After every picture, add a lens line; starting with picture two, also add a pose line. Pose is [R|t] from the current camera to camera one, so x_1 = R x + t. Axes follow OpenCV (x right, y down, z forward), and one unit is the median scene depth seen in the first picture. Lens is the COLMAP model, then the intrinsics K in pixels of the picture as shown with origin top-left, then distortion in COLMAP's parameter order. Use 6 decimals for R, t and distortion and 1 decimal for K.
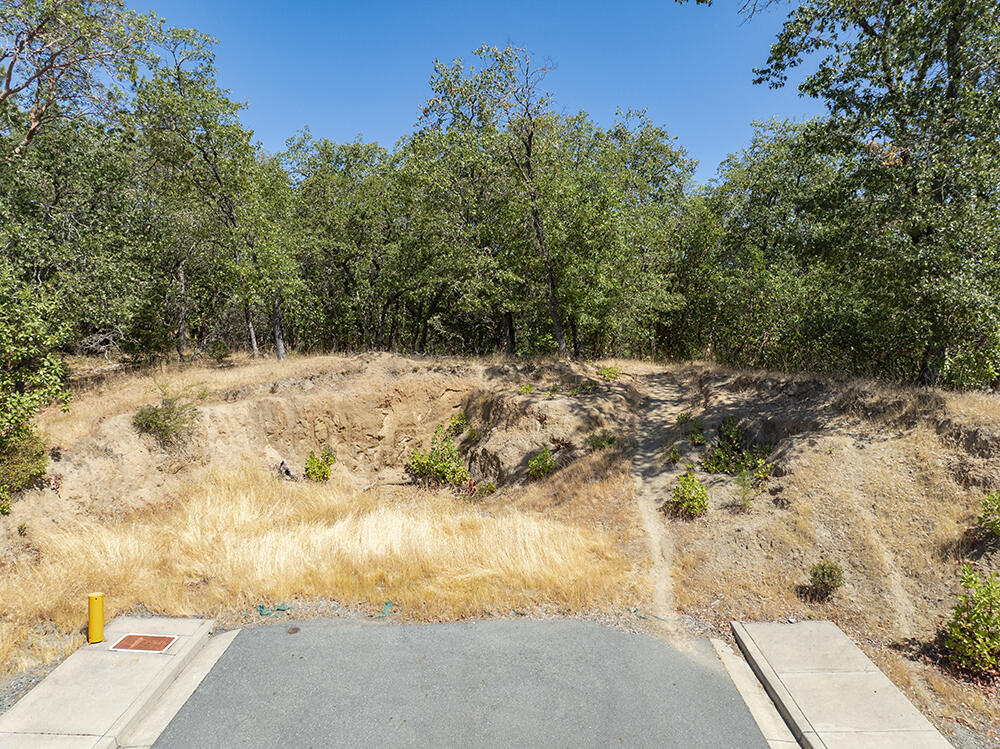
lens RADIAL K [[705.4, 0, 501.5], [0, 705.4, 374.3], [0, 0, 1]] dist [-0.051036, 0.024489]
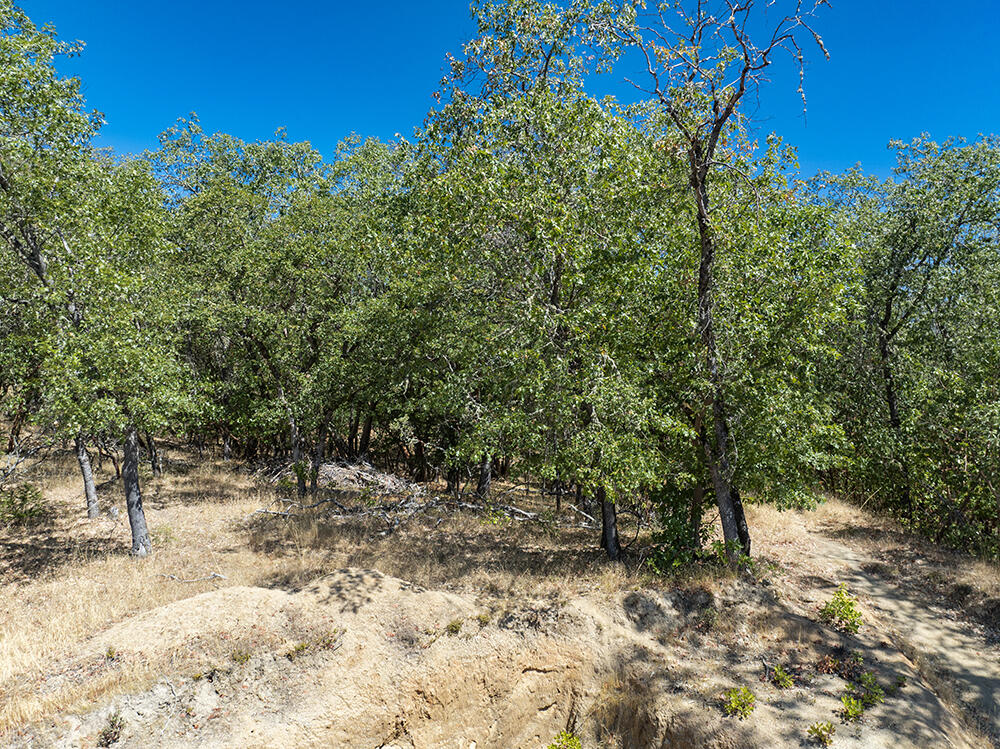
lens RADIAL K [[705.4, 0, 498.1], [0, 705.4, 374.0], [0, 0, 1]] dist [-0.051036, 0.024489]
pose [[0.988163, 0.006721, 0.153260, -0.164315], [-0.000556, 0.999190, -0.040236, -0.149550], [-0.153406, 0.039674, 0.987366, 0.554048]]
